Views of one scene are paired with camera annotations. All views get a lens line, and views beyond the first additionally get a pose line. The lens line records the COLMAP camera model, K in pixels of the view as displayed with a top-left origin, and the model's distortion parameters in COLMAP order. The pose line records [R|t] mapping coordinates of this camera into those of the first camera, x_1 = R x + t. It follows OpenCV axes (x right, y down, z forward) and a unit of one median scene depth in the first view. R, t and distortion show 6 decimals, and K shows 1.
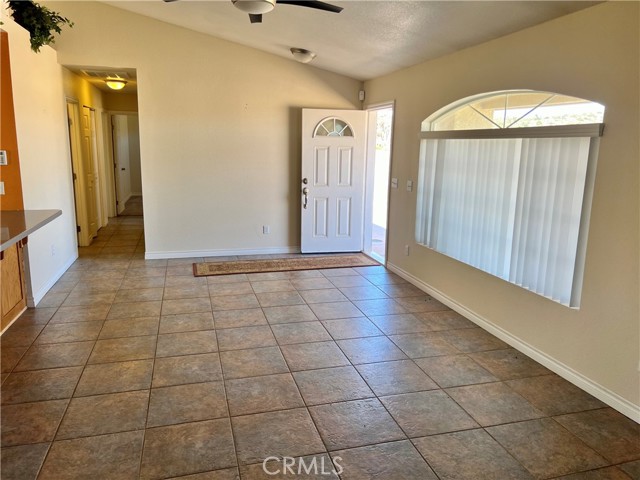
lens RADIAL K [[482.9, 0, 320.0], [0, 482.9, 240.0], [0, 0, 1]] dist [0.015585, -0.008308]
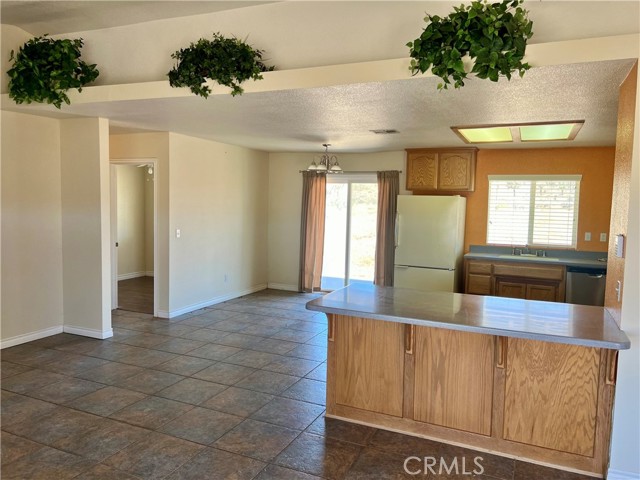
lens RADIAL K [[482.9, 0, 320.0], [0, 482.9, 240.0], [0, 0, 1]] dist [0.015585, -0.008308]
pose [[-0.630081, 0.022850, -0.776193, 0.140337], [-0.186655, 0.965804, 0.179951, -0.238893], [0.753762, 0.258264, -0.604270, 1.172710]]
